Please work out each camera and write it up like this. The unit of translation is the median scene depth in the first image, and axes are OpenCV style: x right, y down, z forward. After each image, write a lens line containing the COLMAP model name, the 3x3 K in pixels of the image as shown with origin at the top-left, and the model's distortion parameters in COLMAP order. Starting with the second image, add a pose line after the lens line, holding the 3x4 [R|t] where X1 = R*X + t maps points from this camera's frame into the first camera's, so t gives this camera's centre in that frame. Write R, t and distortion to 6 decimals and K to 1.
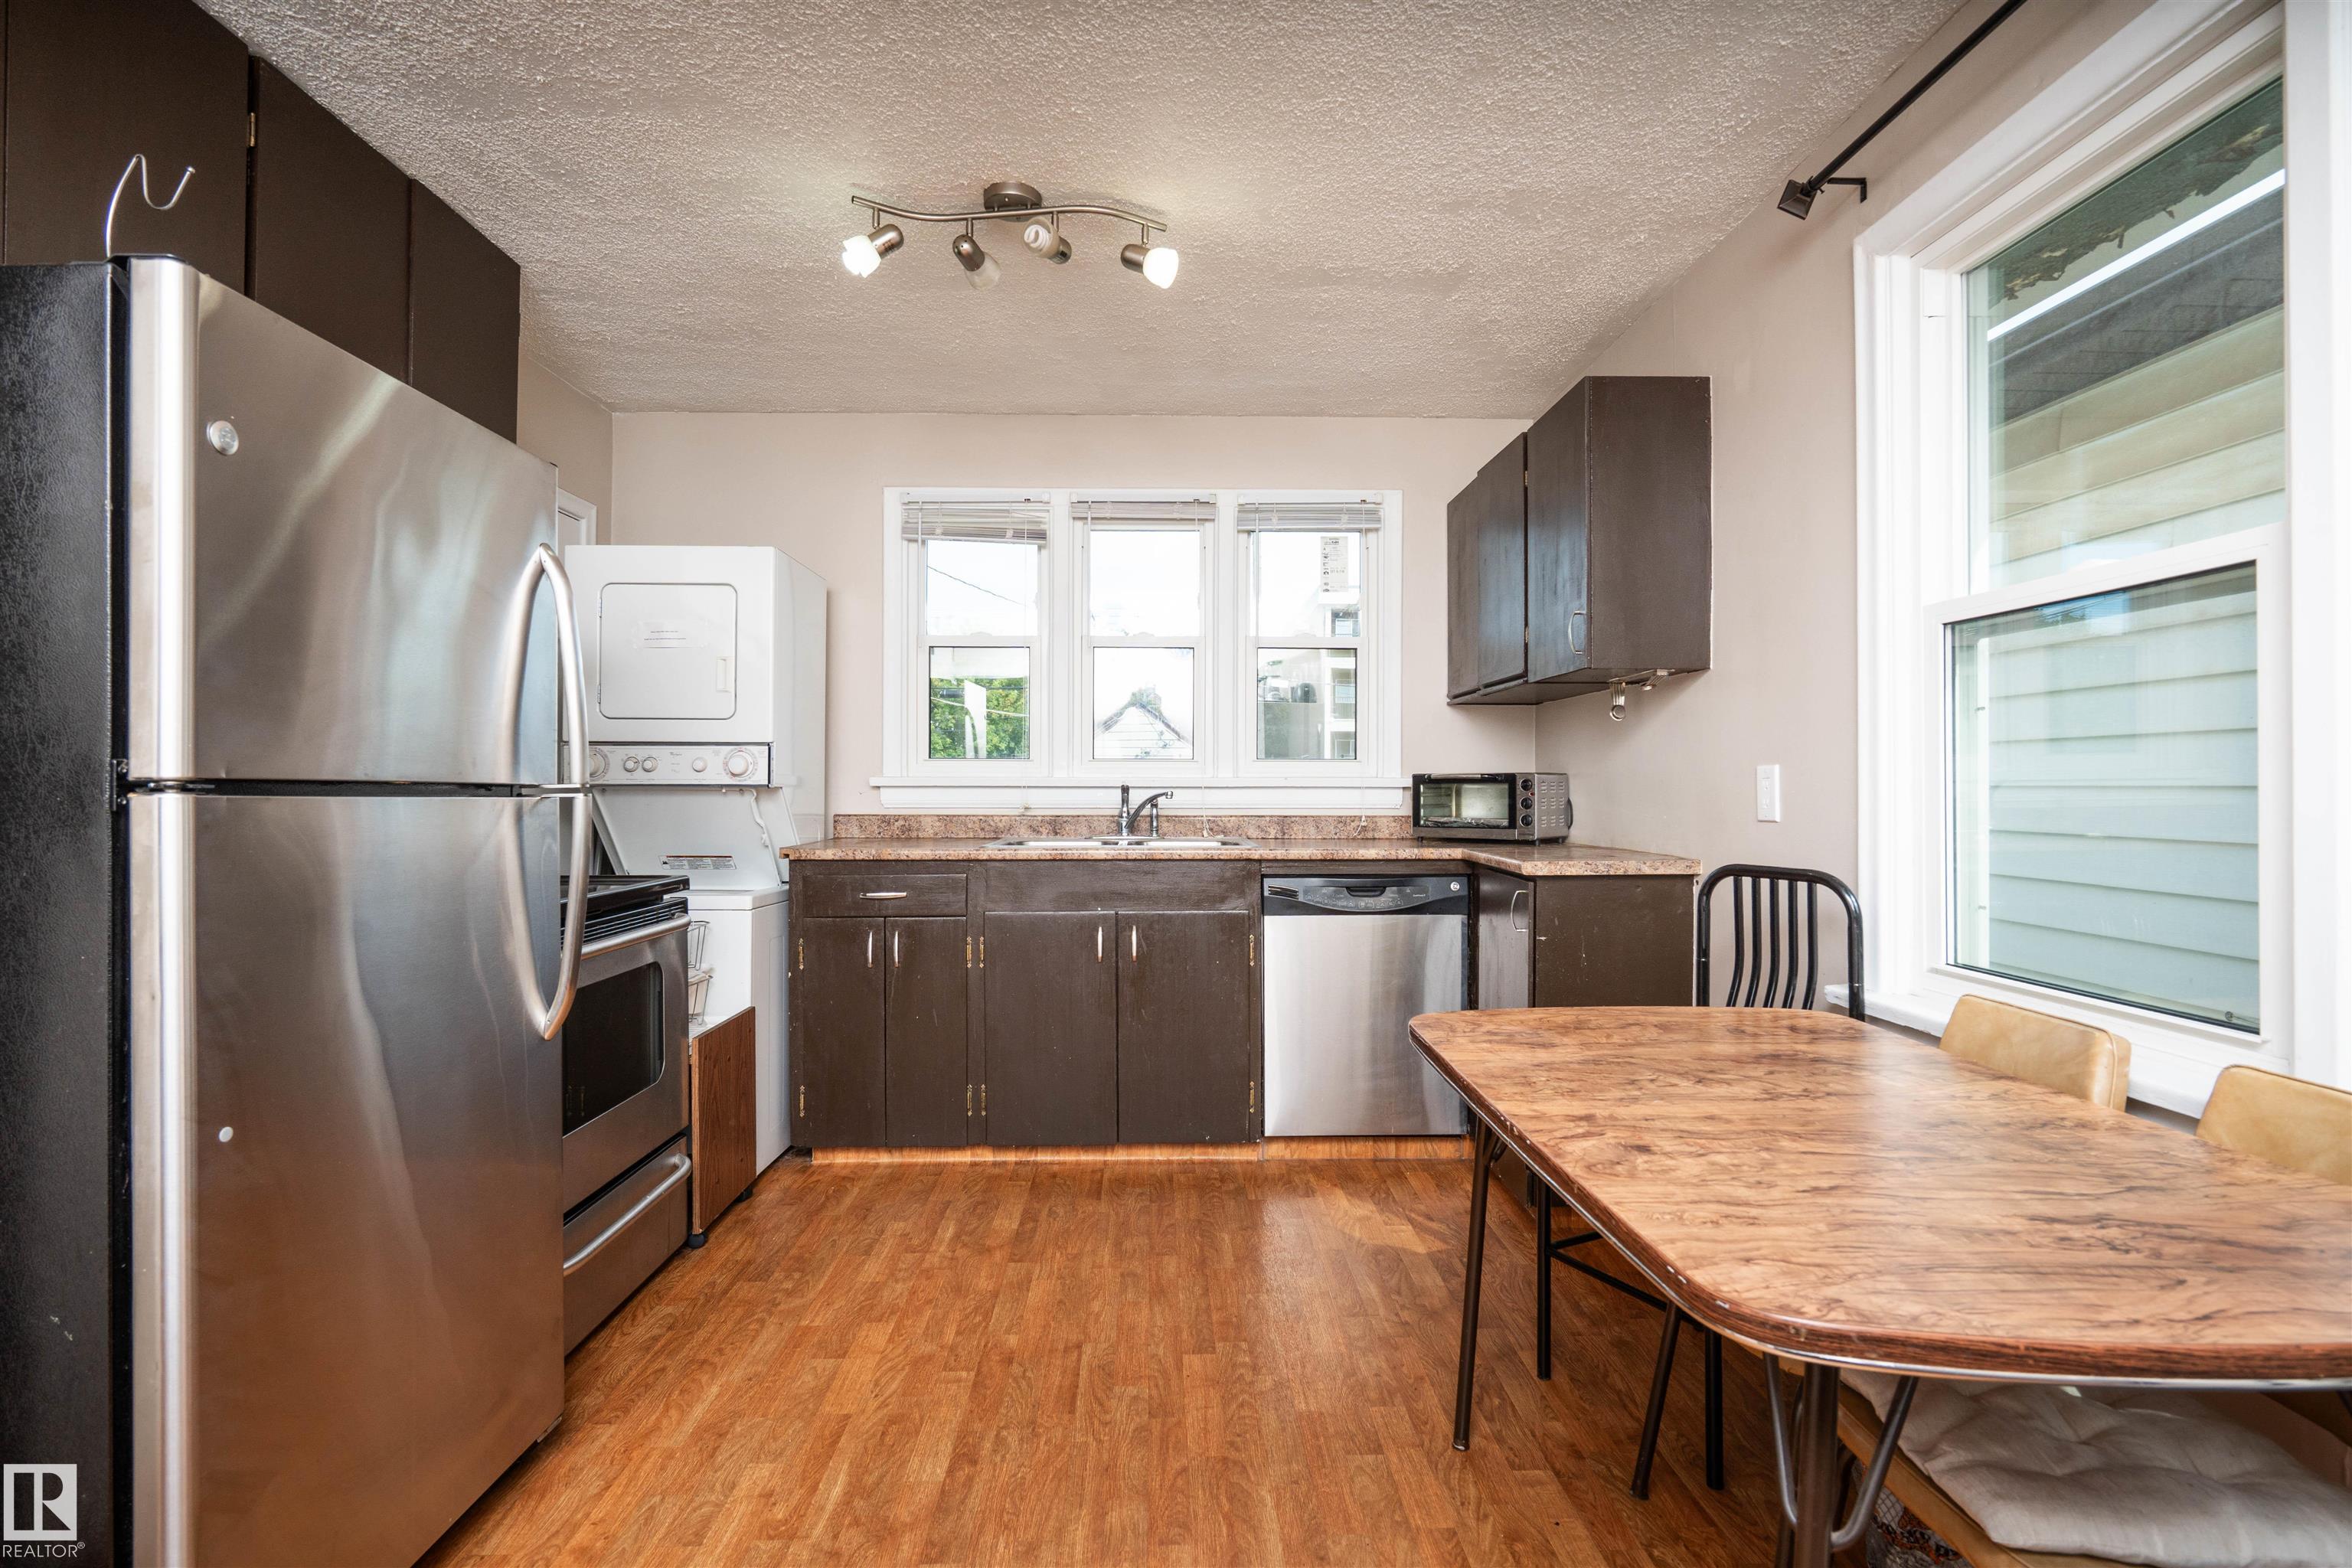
lens RADIAL K [[1129.5, 0, 1141.5], [0, 1129.5, 791.5], [0, 0, 1]] dist [-0.008660, 0.003116]
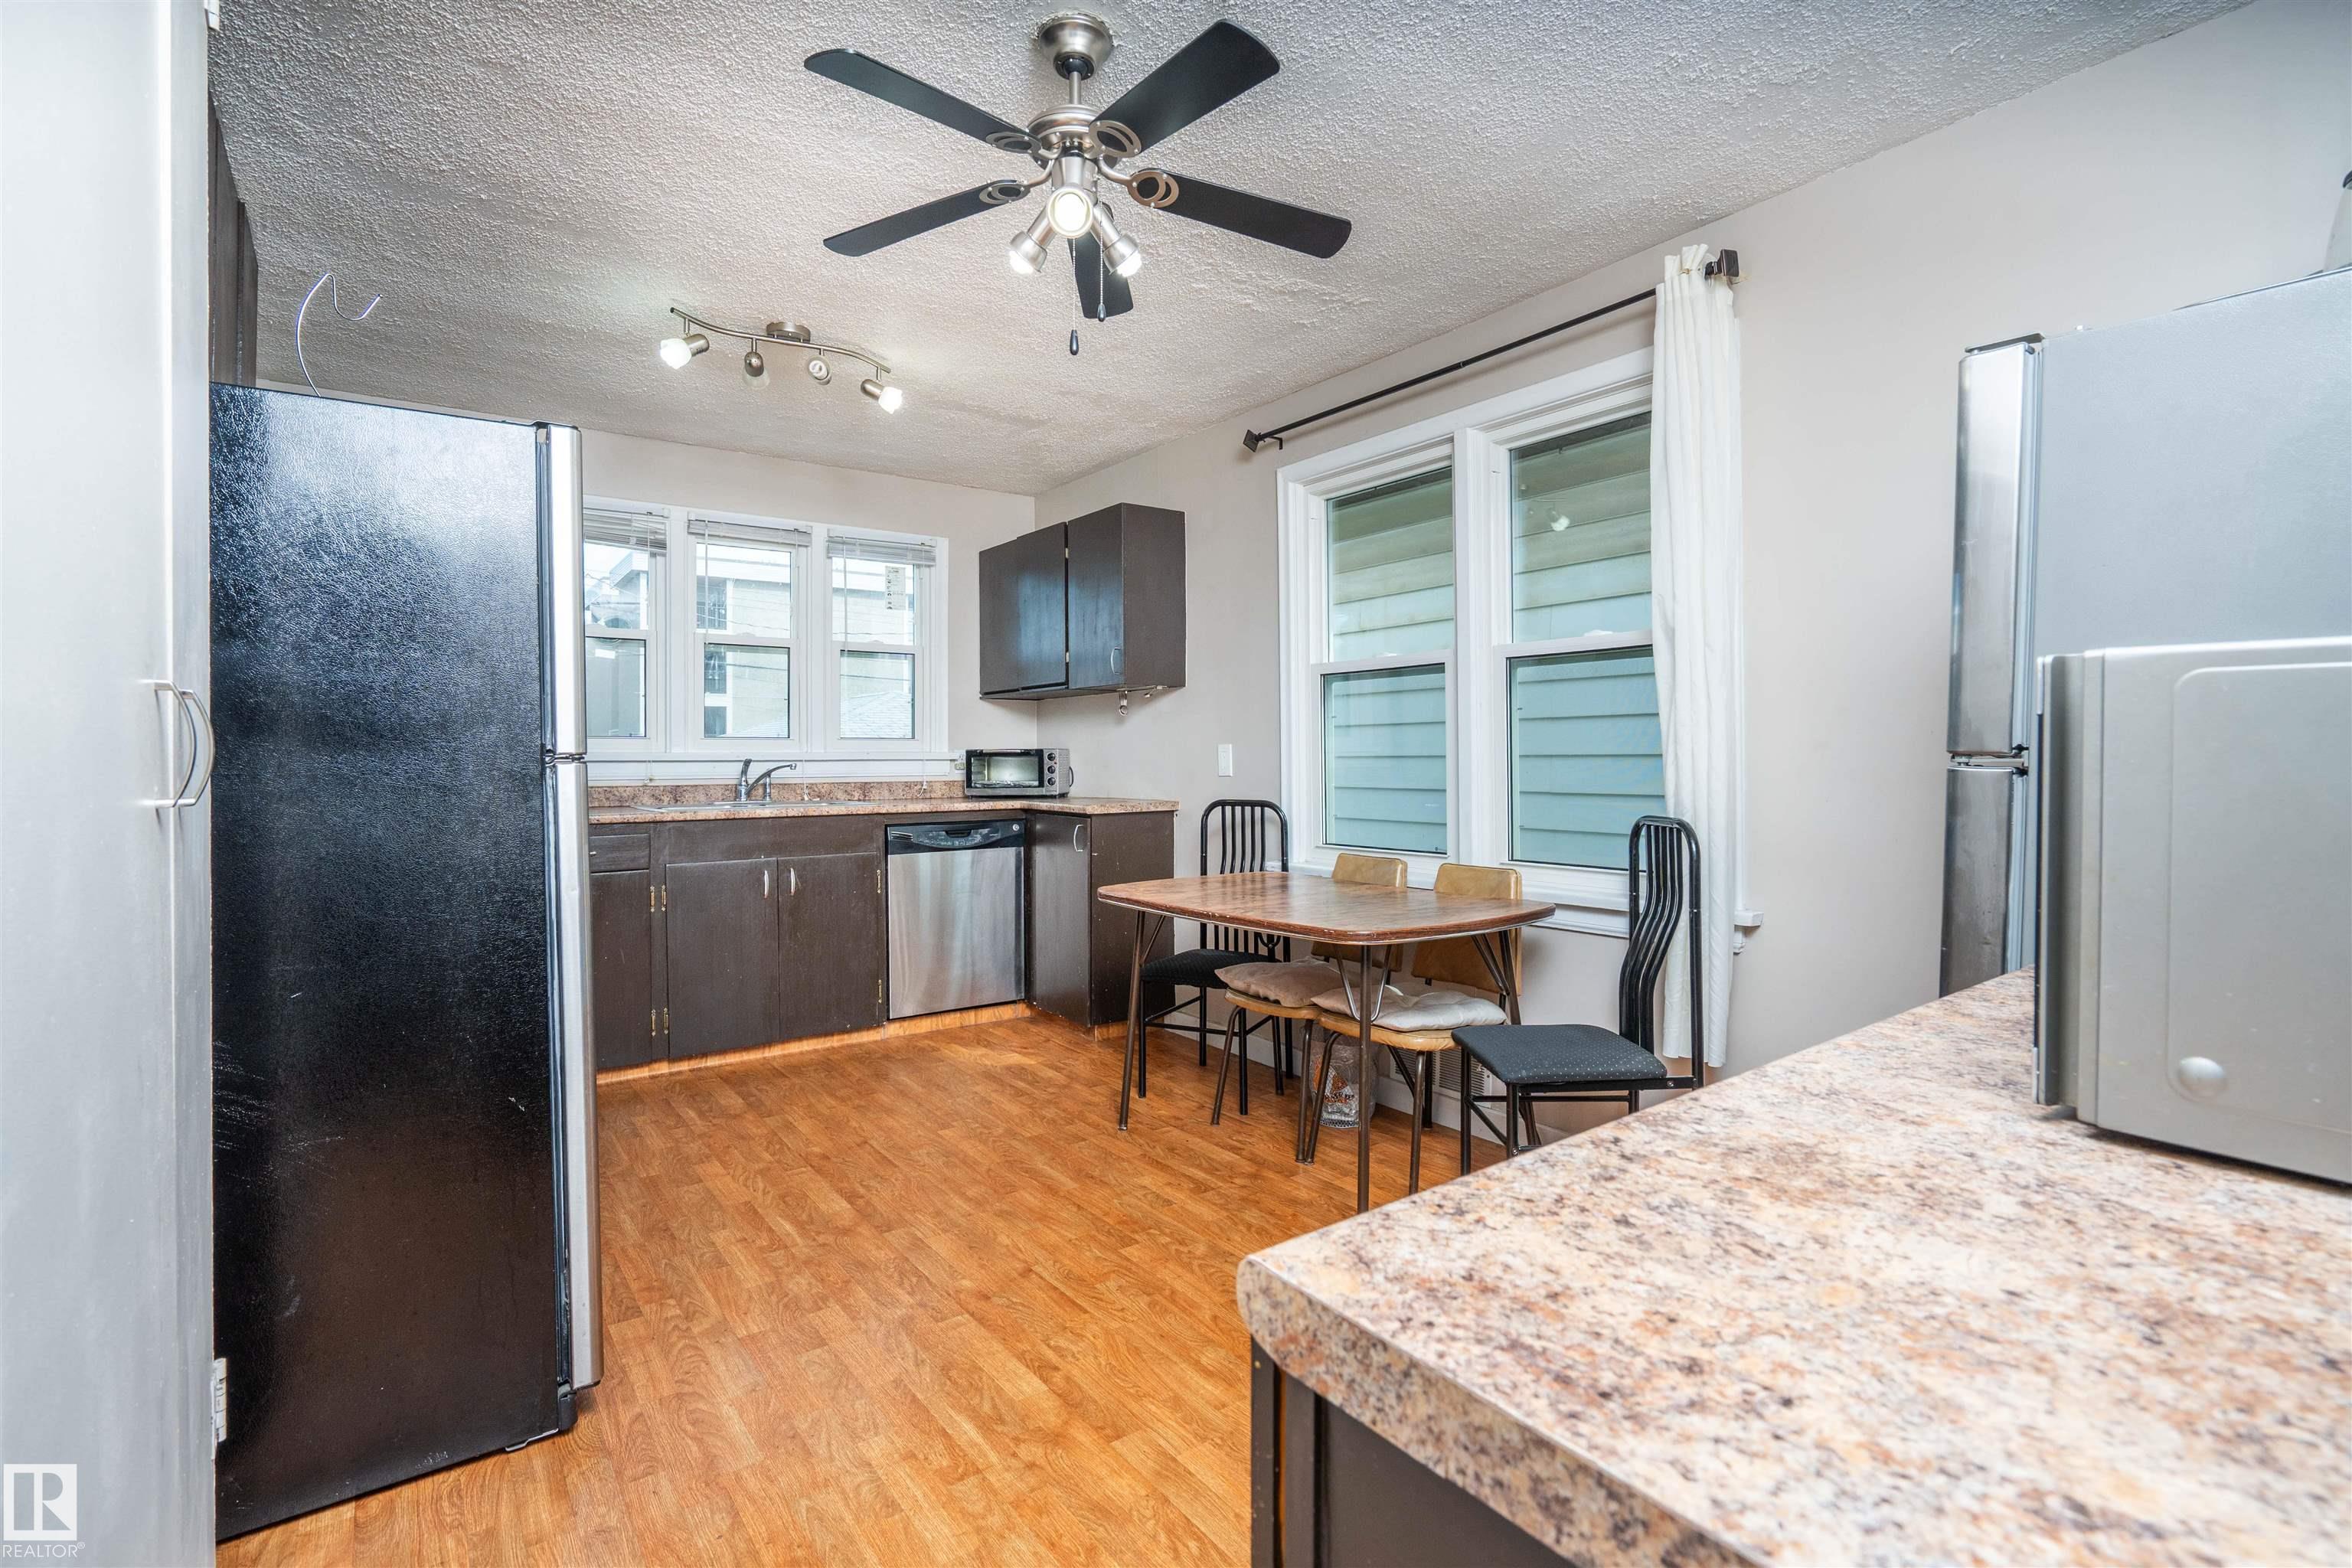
lens RADIAL K [[1129.5, 0, 1138.9], [0, 1129.5, 768.2], [0, 0, 1]] dist [-0.008660, 0.003116]
pose [[0.827683, -0.010067, 0.561106, -0.395080], [0.010139, 0.999944, 0.002983, 0.005553], [-0.561104, 0.003220, 0.827739, -0.278677]]
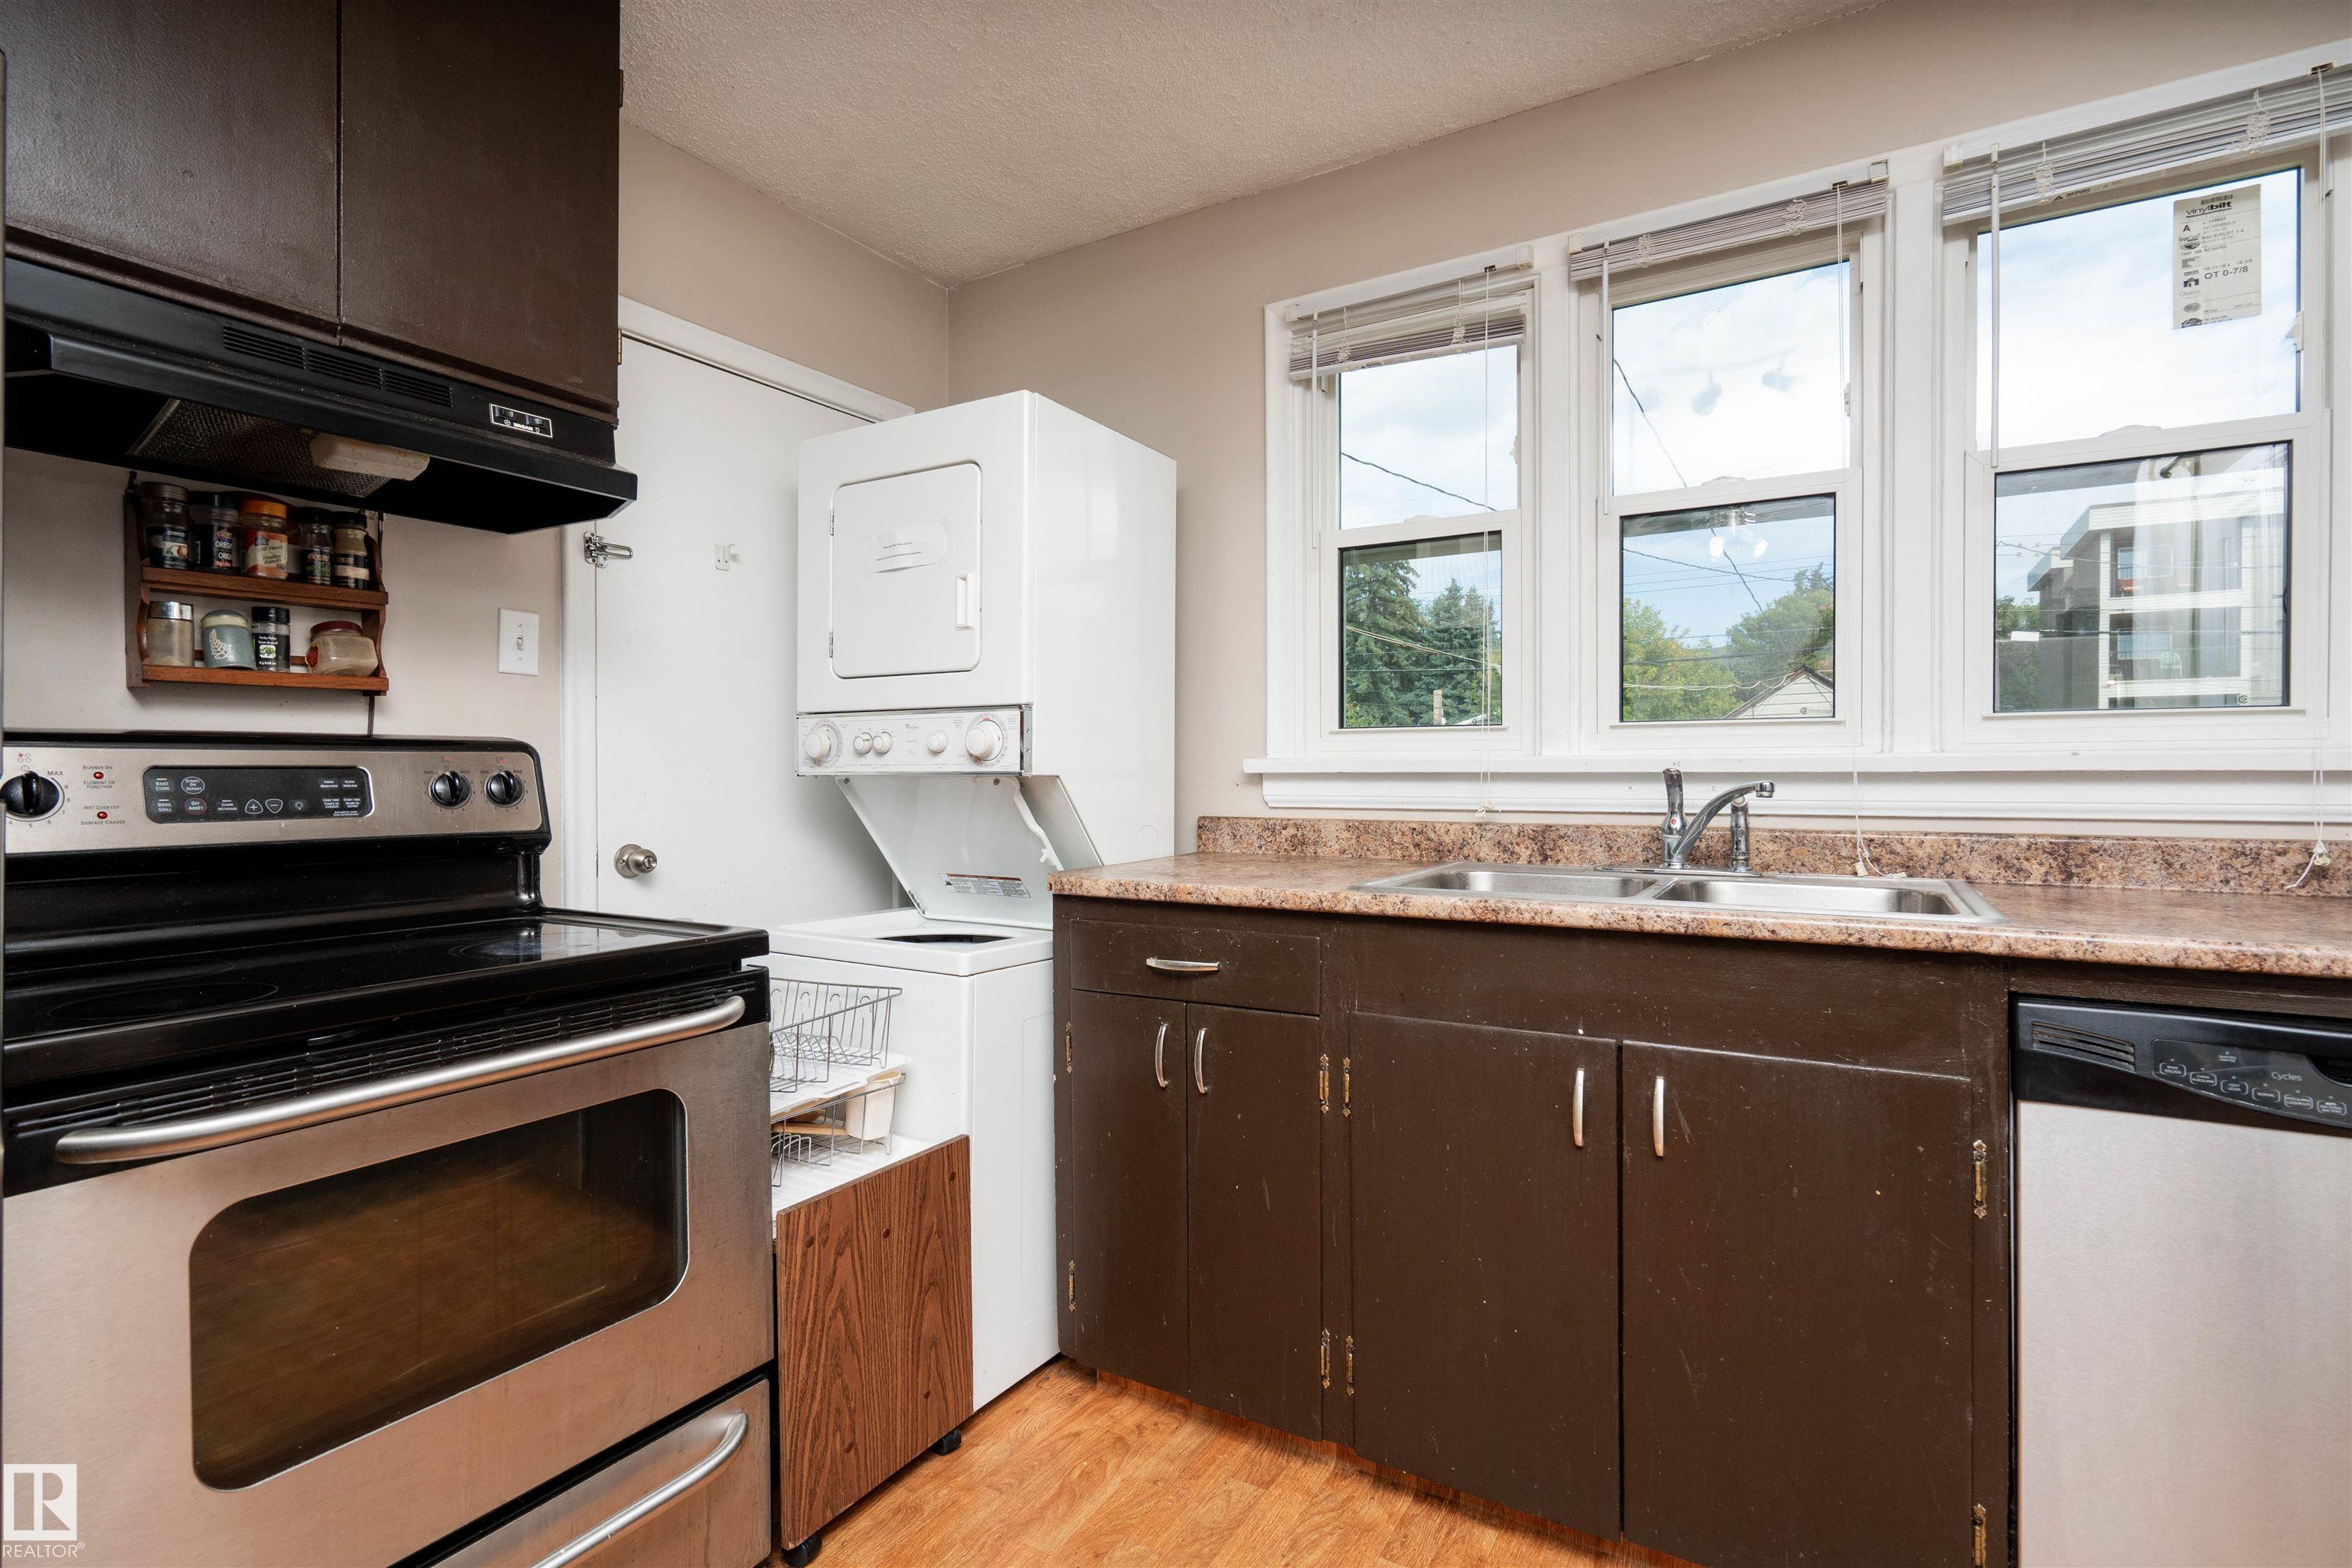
lens RADIAL K [[1129.5, 0, 1135.1], [0, 1129.5, 779.2], [0, 0, 1]] dist [-0.008660, 0.003116]
pose [[0.854080, -0.000267, -0.520141, 0.048484], [-0.000271, 1.000000, -0.000958, -0.001405], [0.520141, 0.000959, 0.854080, 0.496835]]
